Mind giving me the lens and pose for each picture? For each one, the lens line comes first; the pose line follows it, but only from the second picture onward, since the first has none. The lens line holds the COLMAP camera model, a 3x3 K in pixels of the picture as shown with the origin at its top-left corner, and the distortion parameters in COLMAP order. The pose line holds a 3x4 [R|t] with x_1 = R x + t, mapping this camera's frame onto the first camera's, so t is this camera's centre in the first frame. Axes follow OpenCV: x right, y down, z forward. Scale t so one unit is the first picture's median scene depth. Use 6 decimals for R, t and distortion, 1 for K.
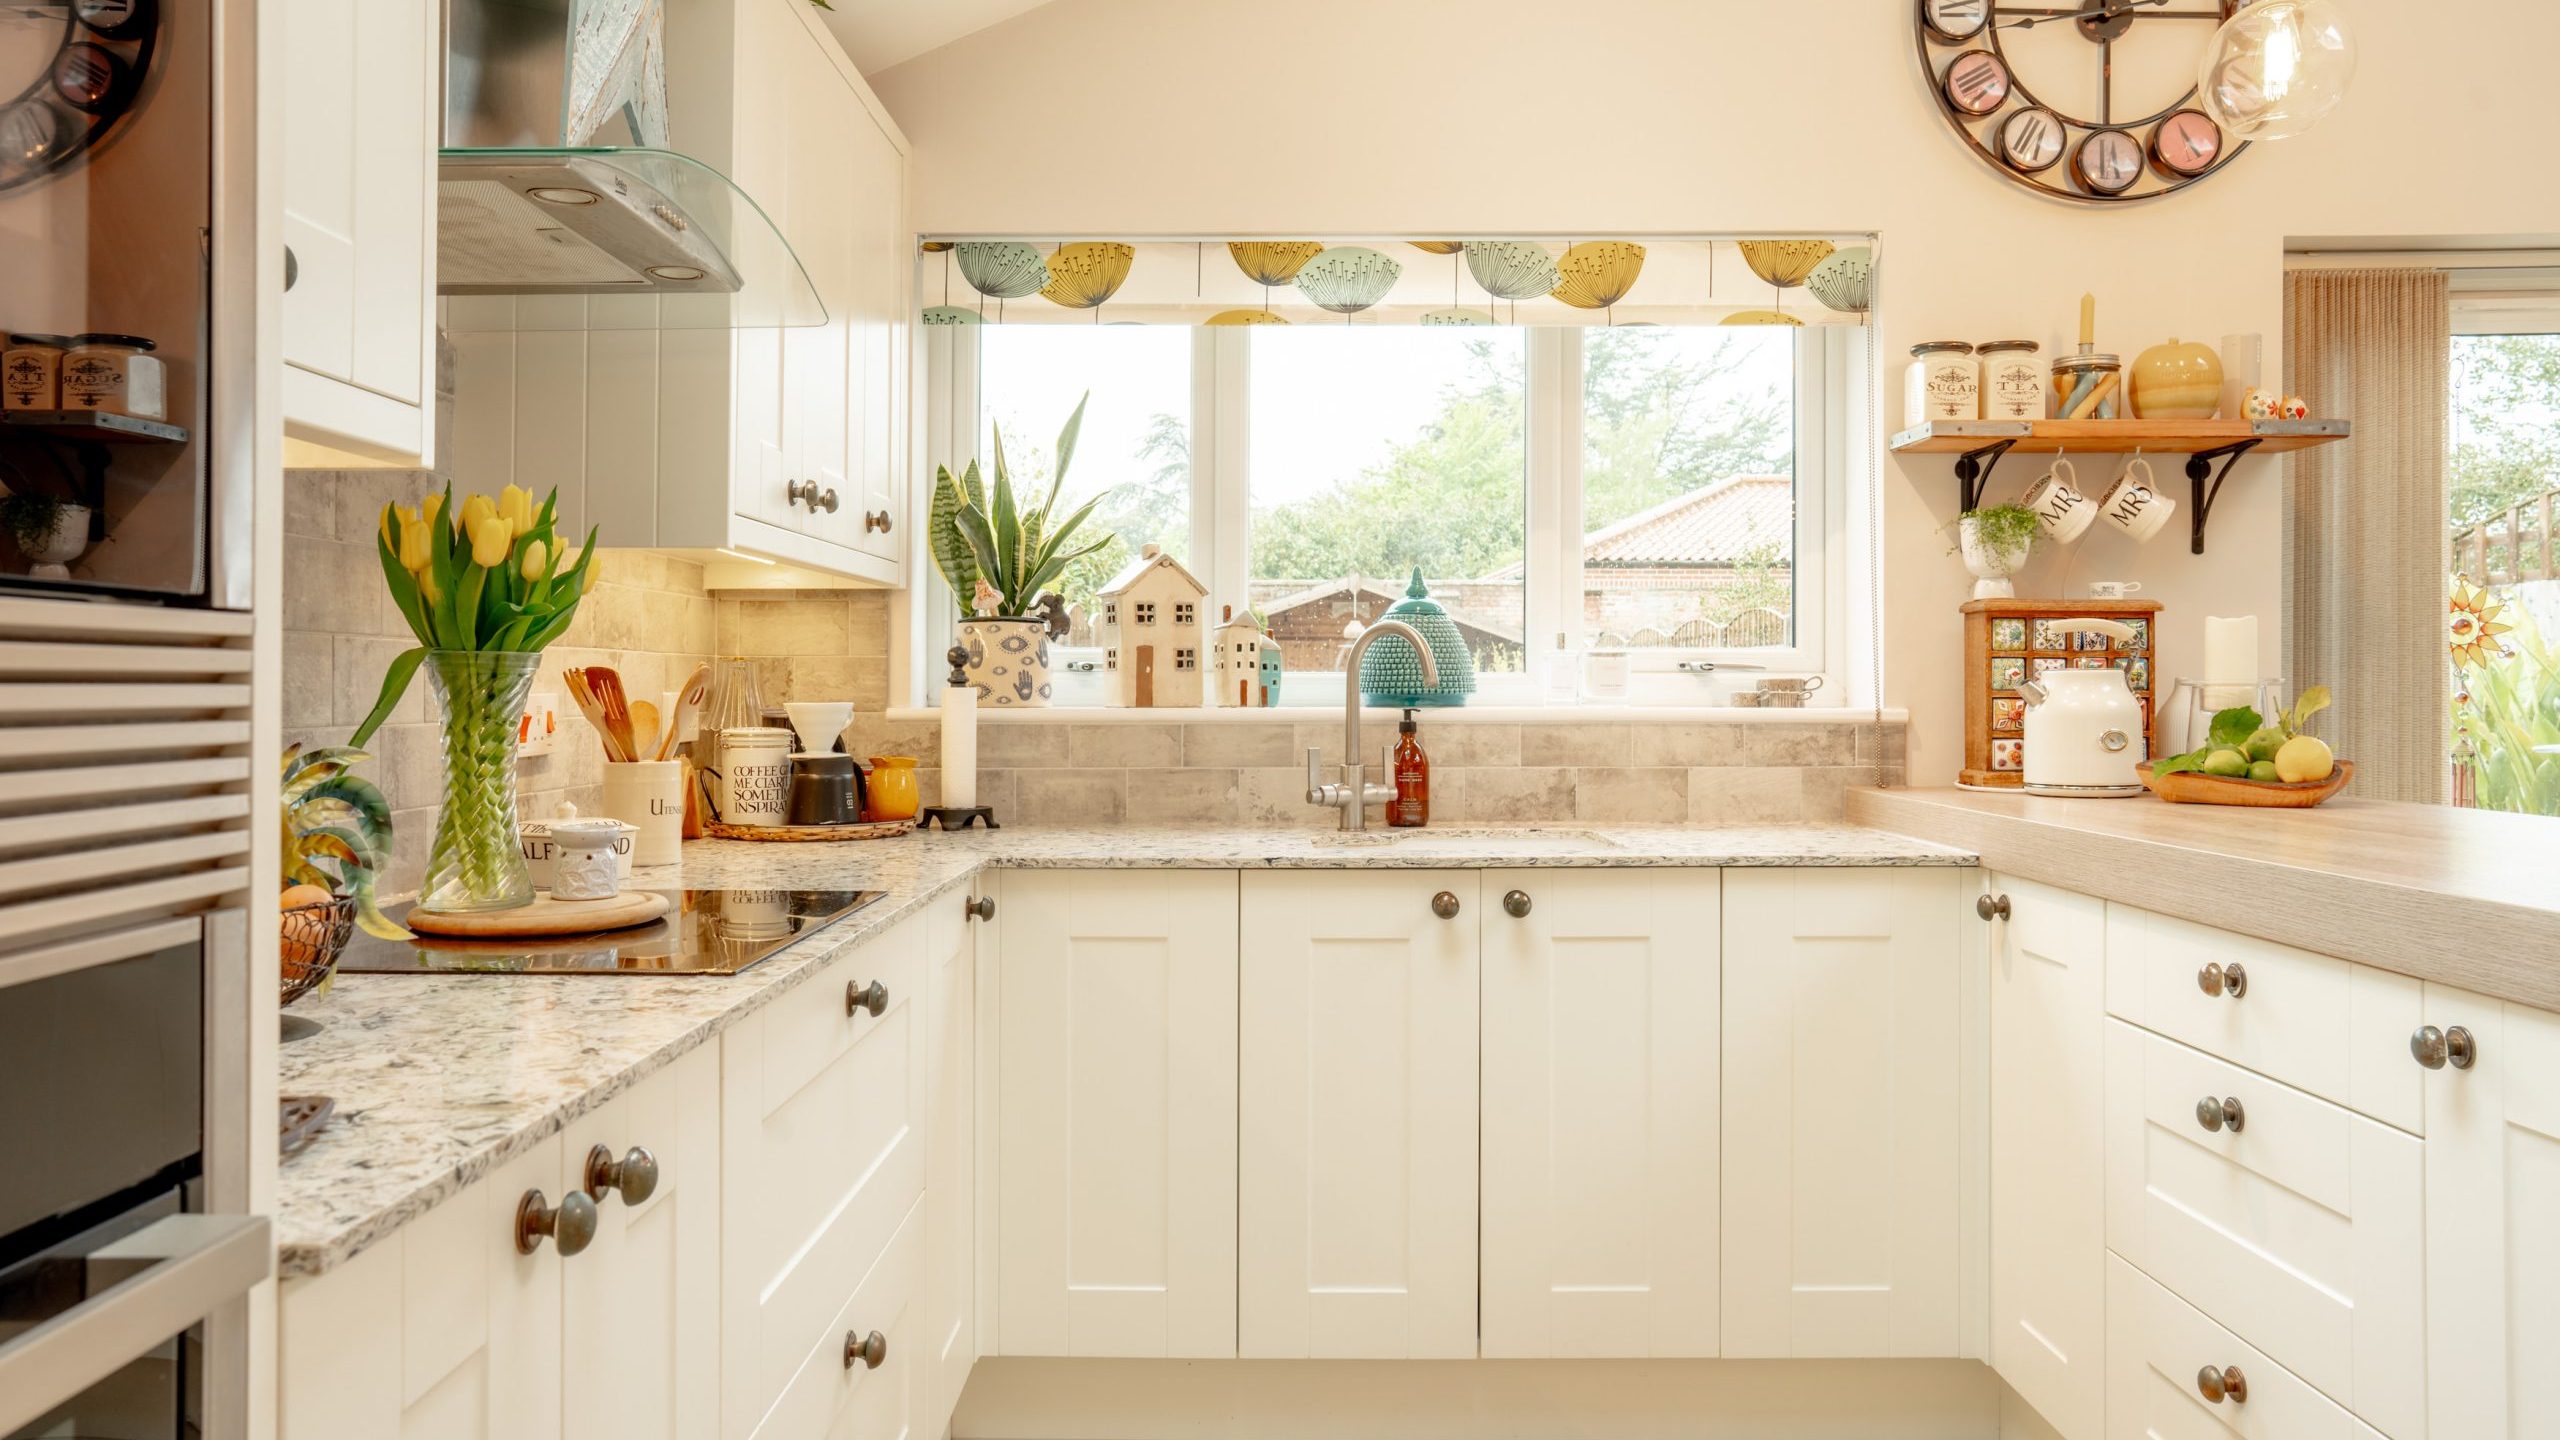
lens RADIAL K [[1715.7, 0, 1278.6], [0, 1715.7, 681.6], [0, 0, 1]] dist [-0.032594, 0.053763]
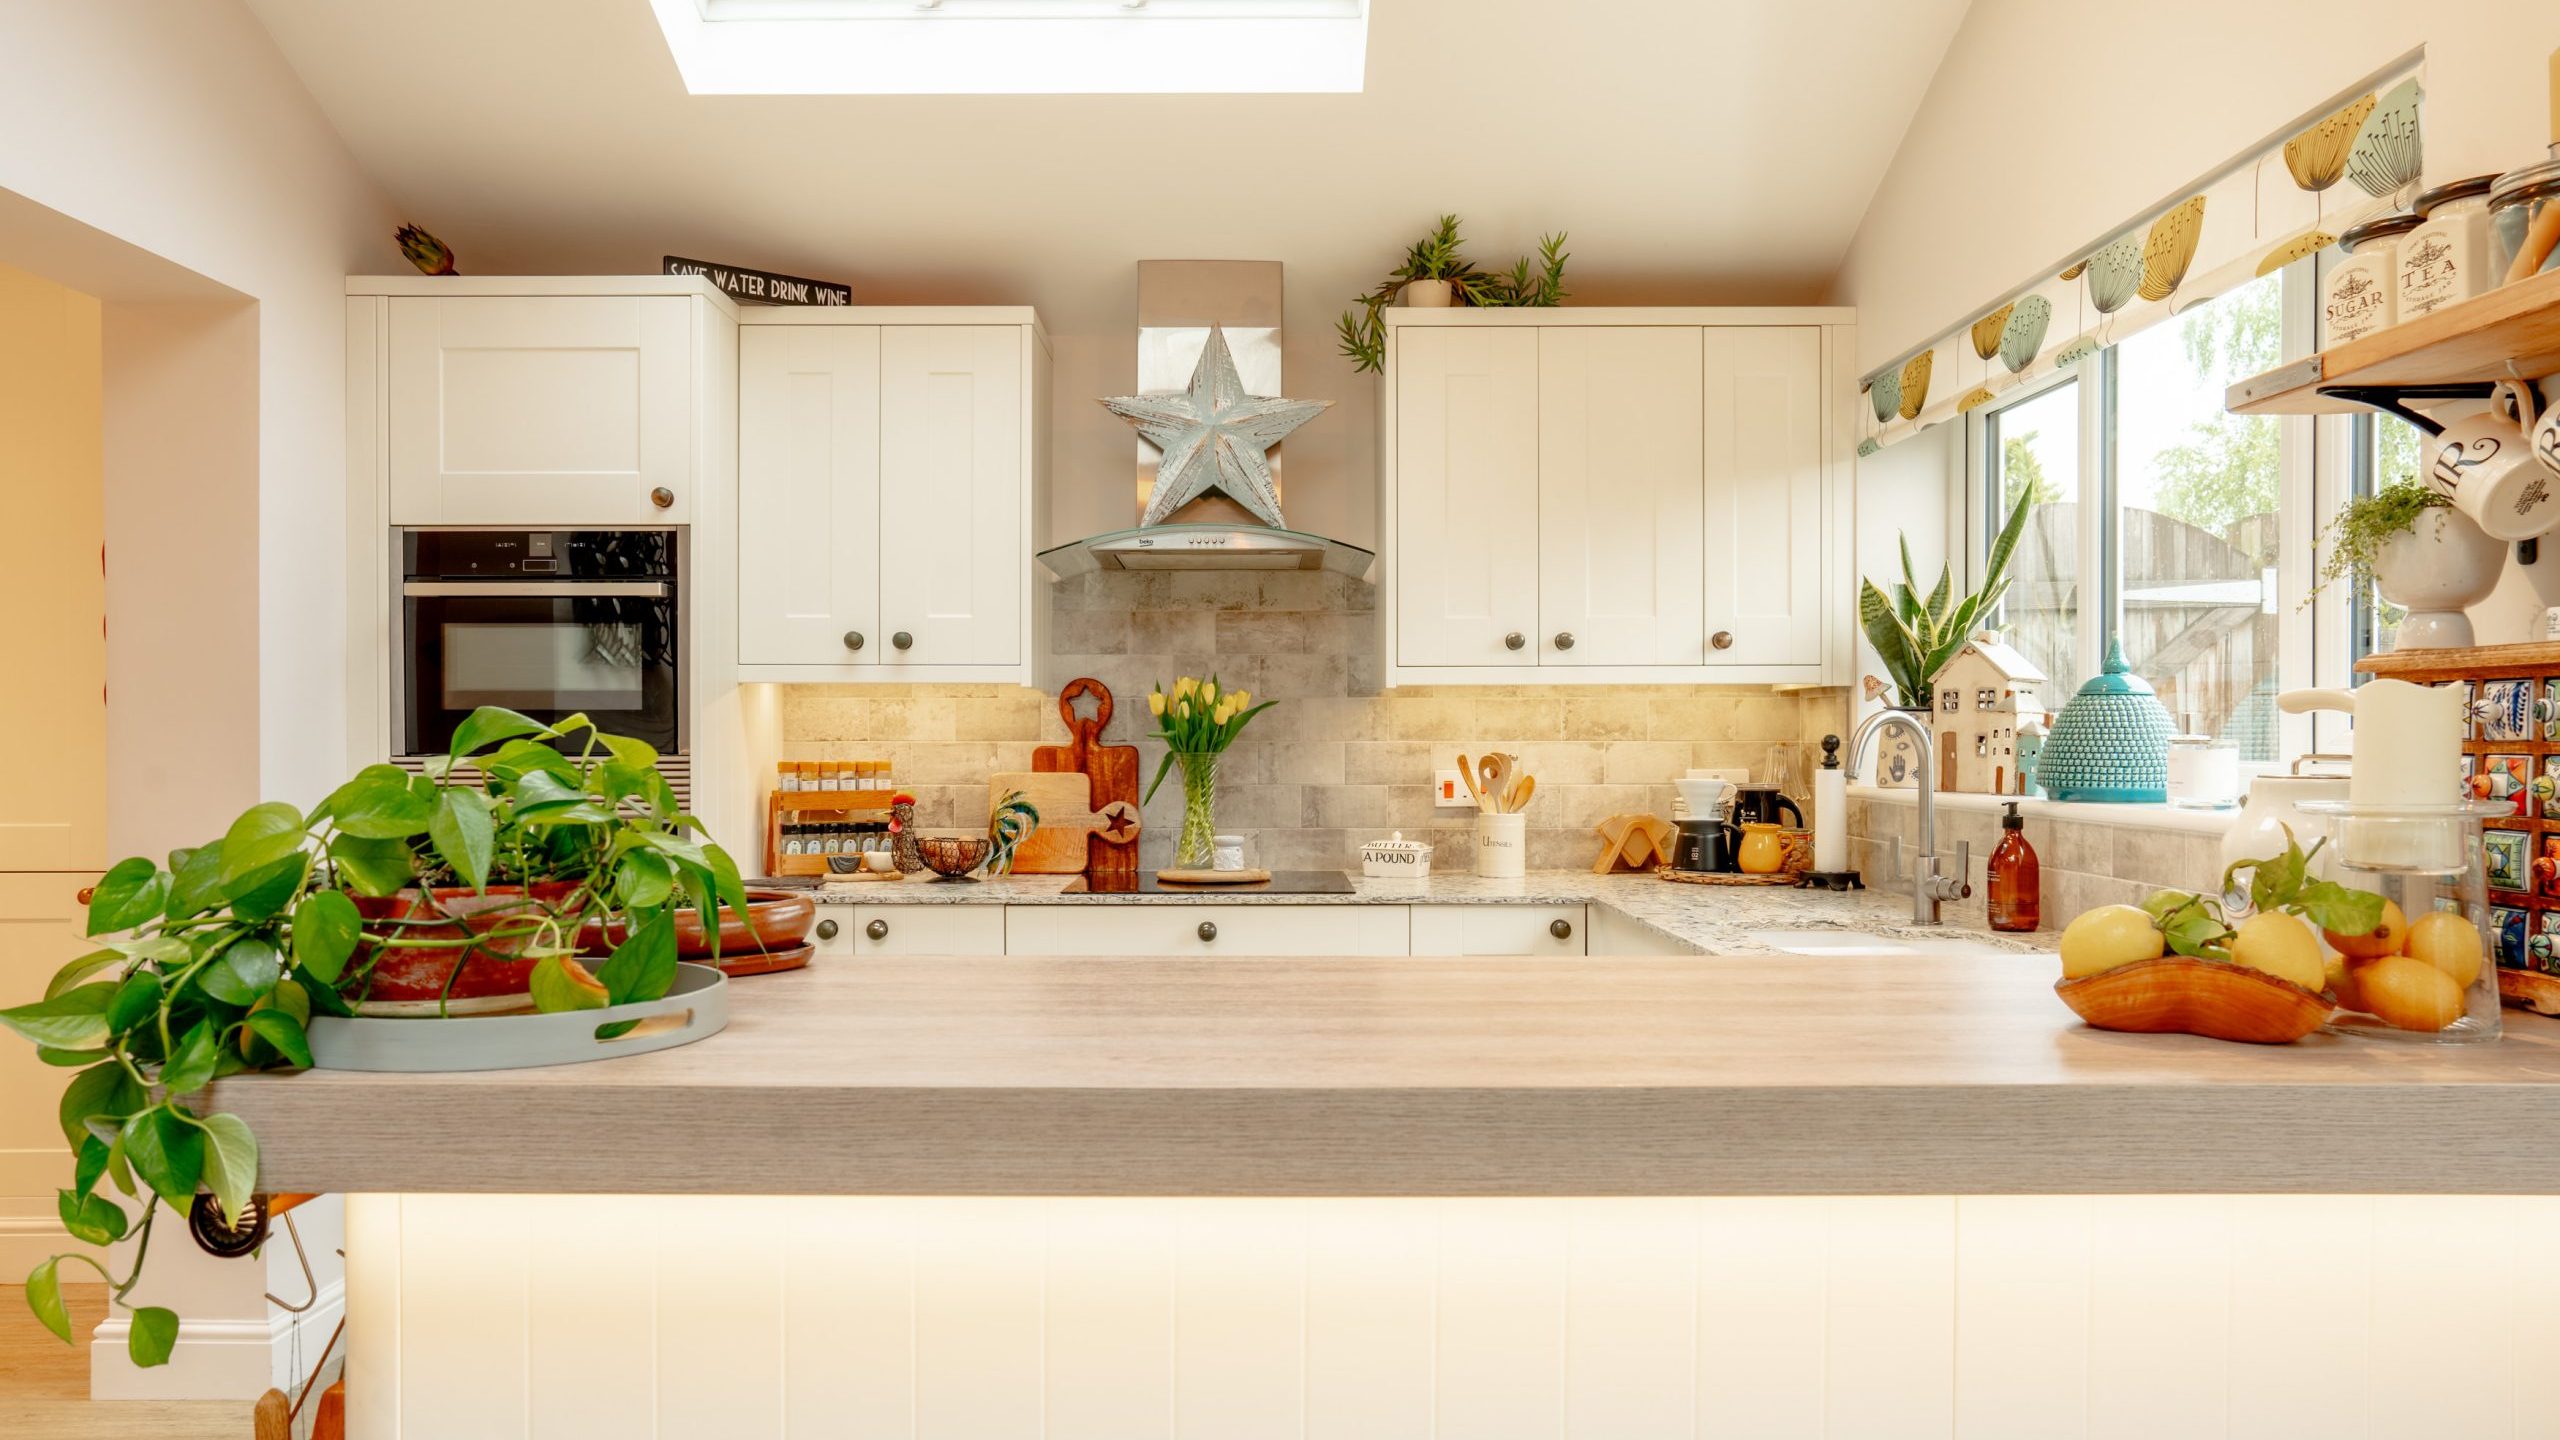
lens RADIAL K [[1727.2, 0, 1273.8], [0, 1727.2, 766.9], [0, 0, 1]] dist [-0.050882, 0.060467]
pose [[0.004501, 0.018036, -0.999827, 0.970052], [0.004183, 0.999828, 0.018055, -0.020568], [0.999981, -0.004263, 0.004425, 0.595858]]
